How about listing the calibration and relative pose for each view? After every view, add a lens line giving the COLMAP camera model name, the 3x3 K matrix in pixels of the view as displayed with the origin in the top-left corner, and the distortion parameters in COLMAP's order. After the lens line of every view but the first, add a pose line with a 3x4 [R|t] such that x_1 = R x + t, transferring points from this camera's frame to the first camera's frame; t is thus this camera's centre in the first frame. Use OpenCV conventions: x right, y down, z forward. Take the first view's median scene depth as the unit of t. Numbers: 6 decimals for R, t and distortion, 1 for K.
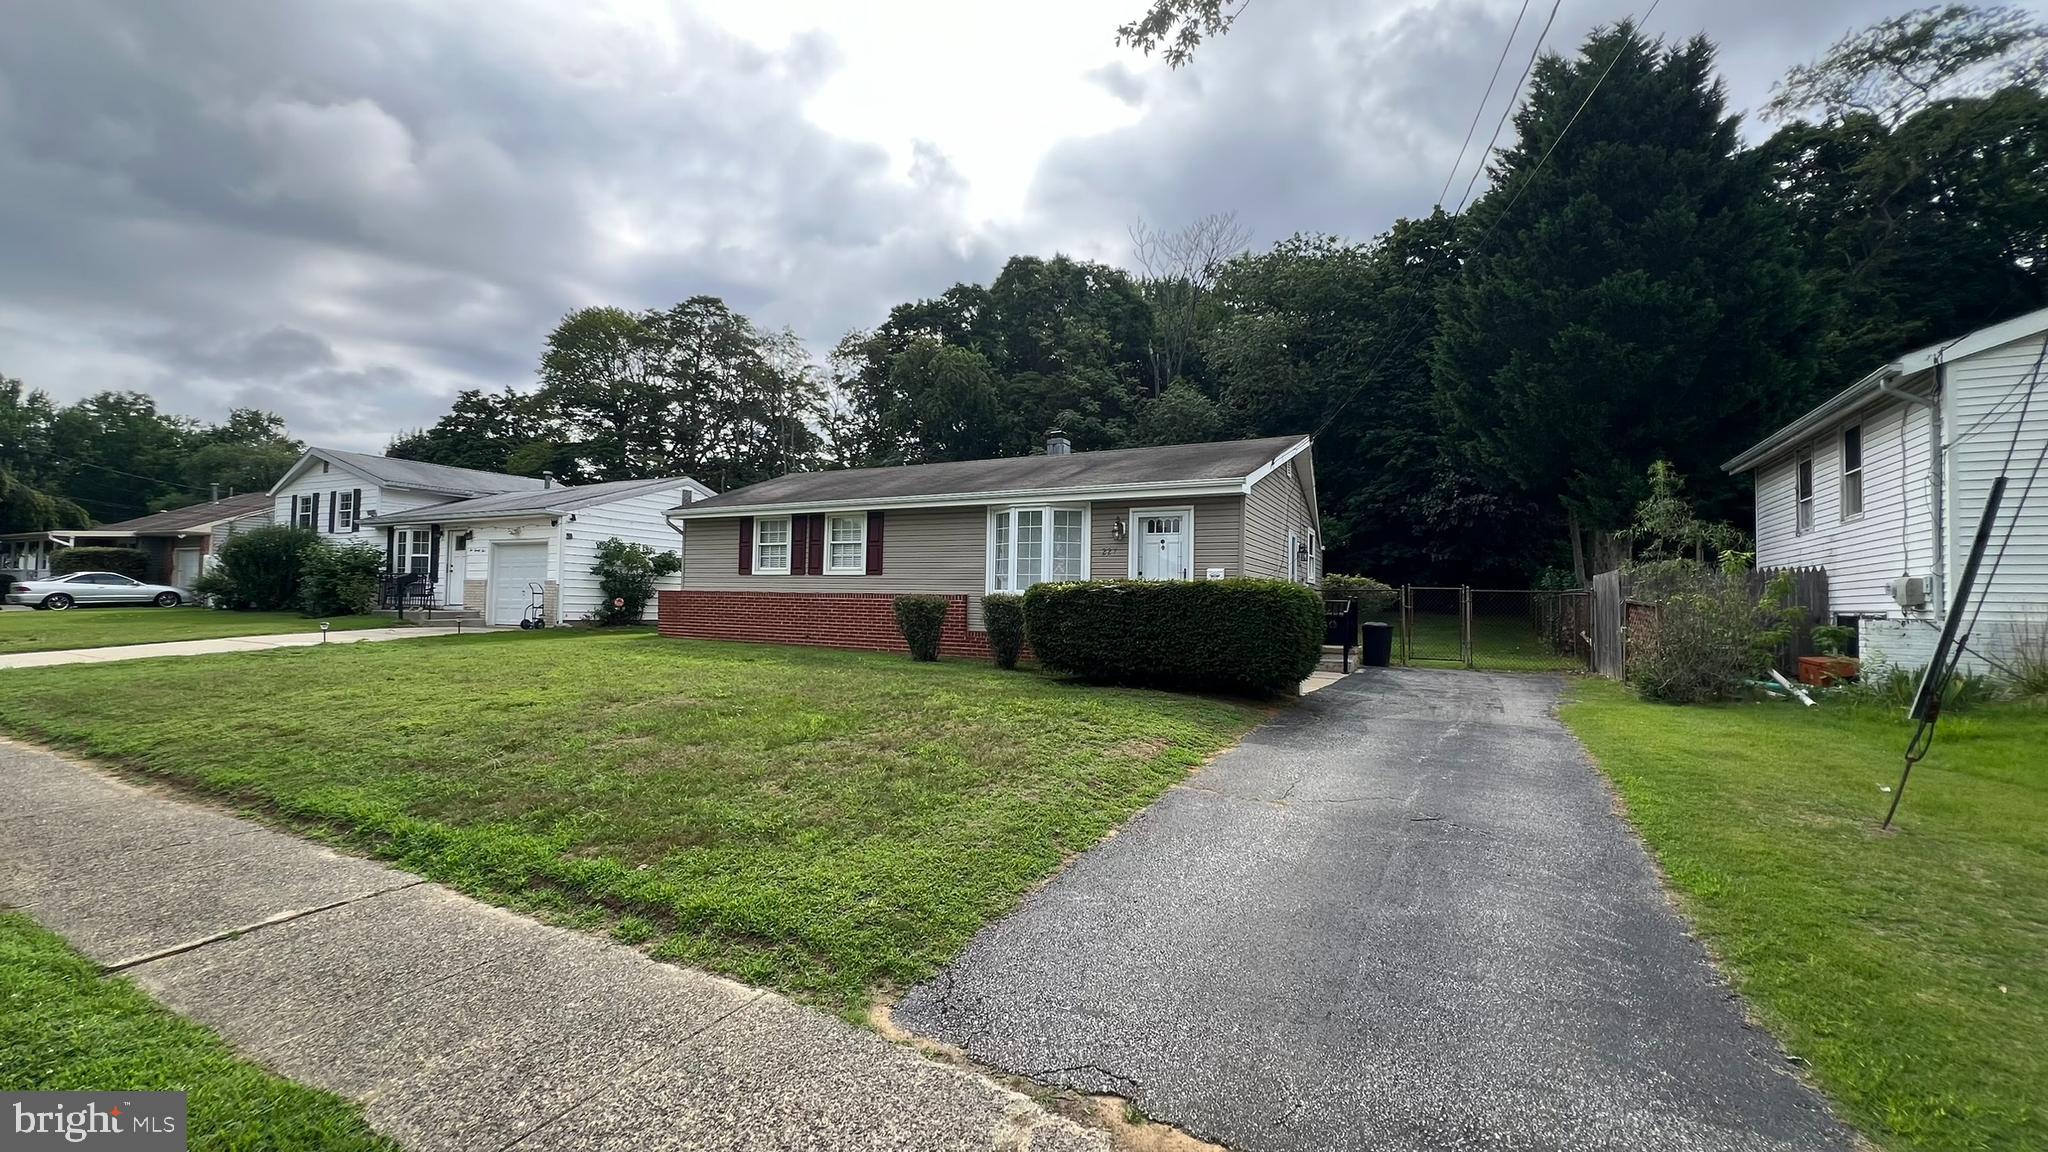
lens RADIAL K [[812.6, 0, 1024.0], [0, 812.6, 576.0], [0, 0, 1]] dist [0.002428, 0.000208]
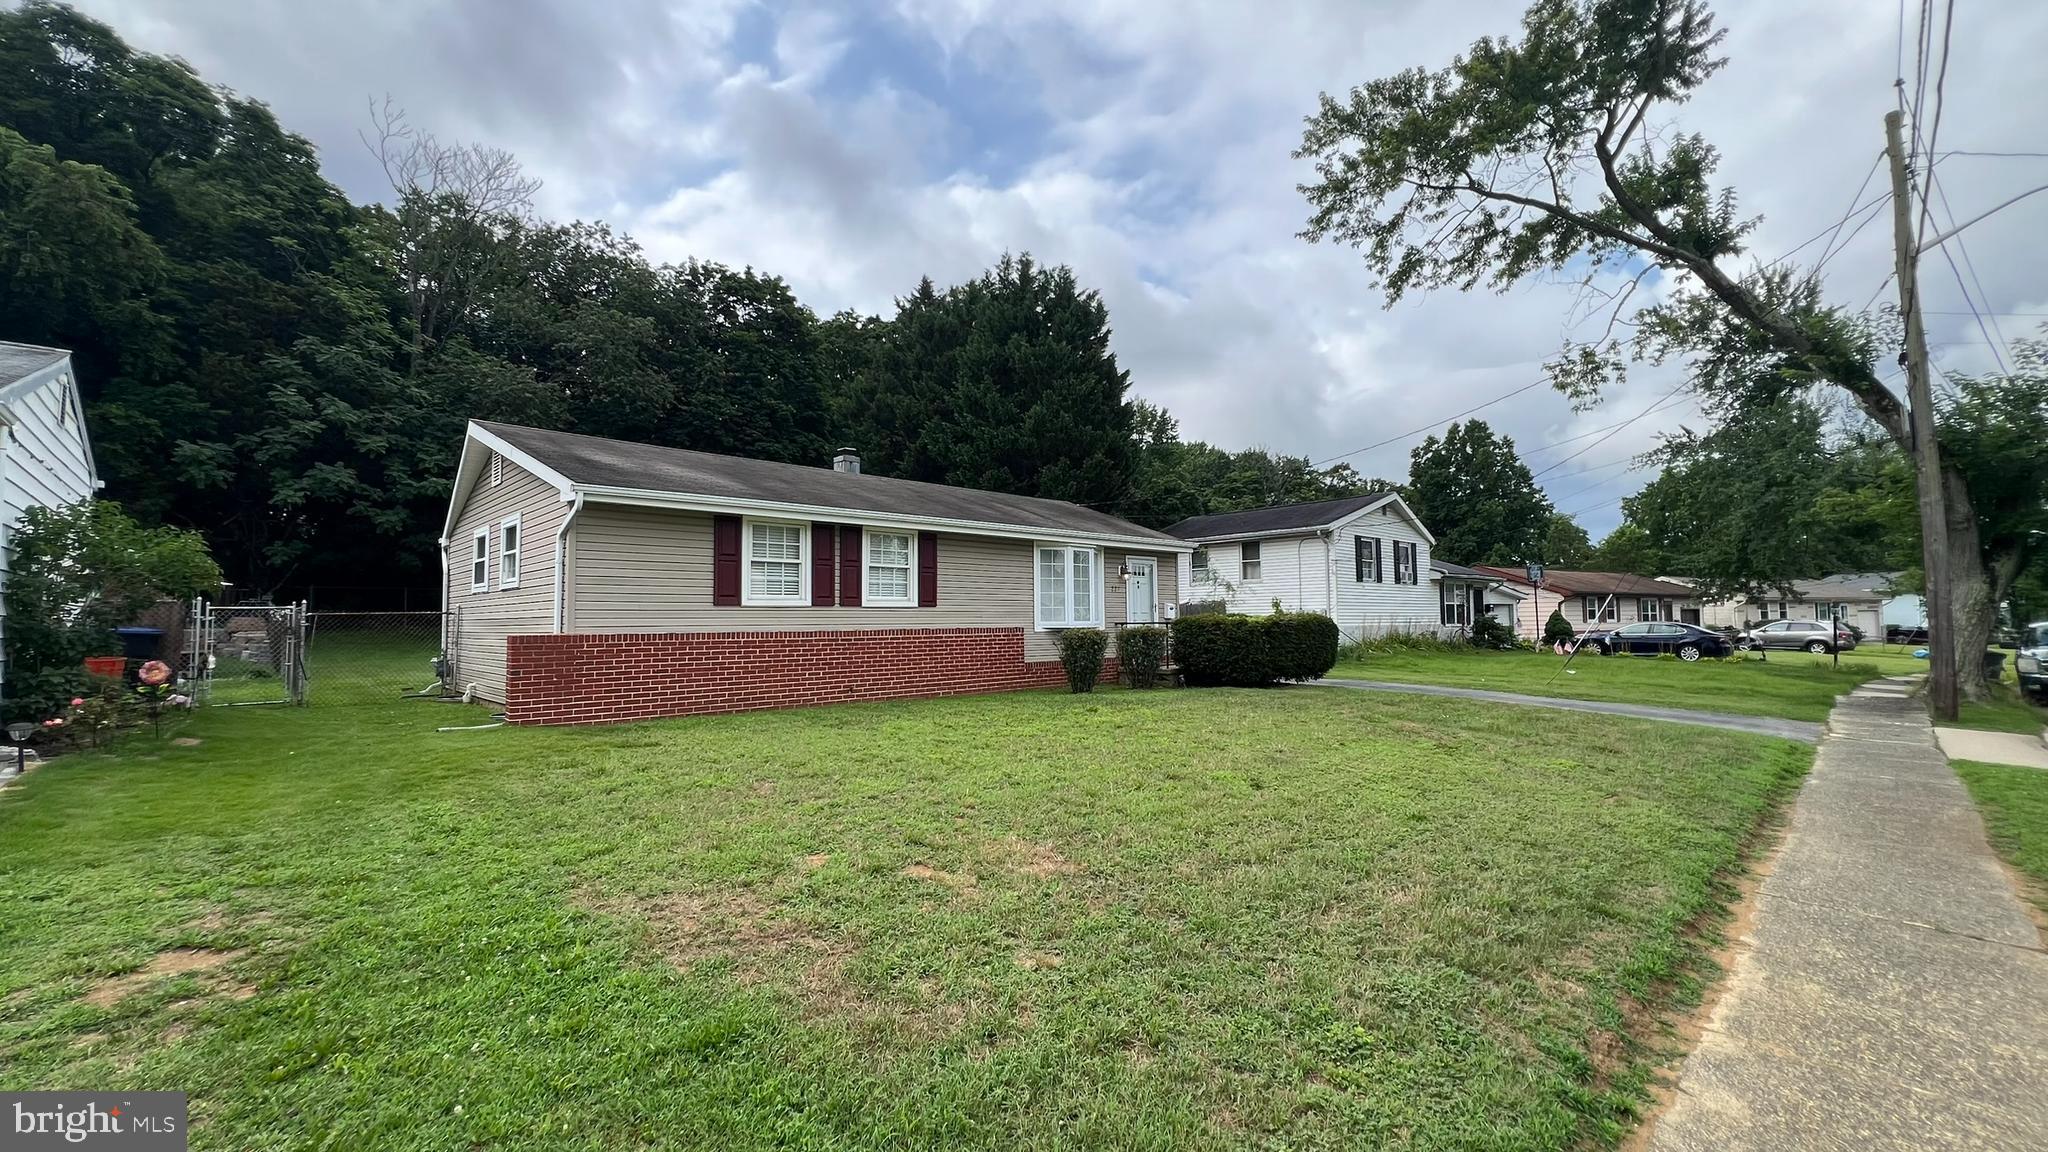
lens RADIAL K [[812.6, 0, 1024.0], [0, 812.6, 576.0], [0, 0, 1]] dist [0.002428, 0.000208]
pose [[0.282433, 0.018980, 0.959099, -0.951299], [-0.027848, 0.999545, -0.011580, -0.025753], [-0.958883, -0.023439, 0.282833, 0.647769]]
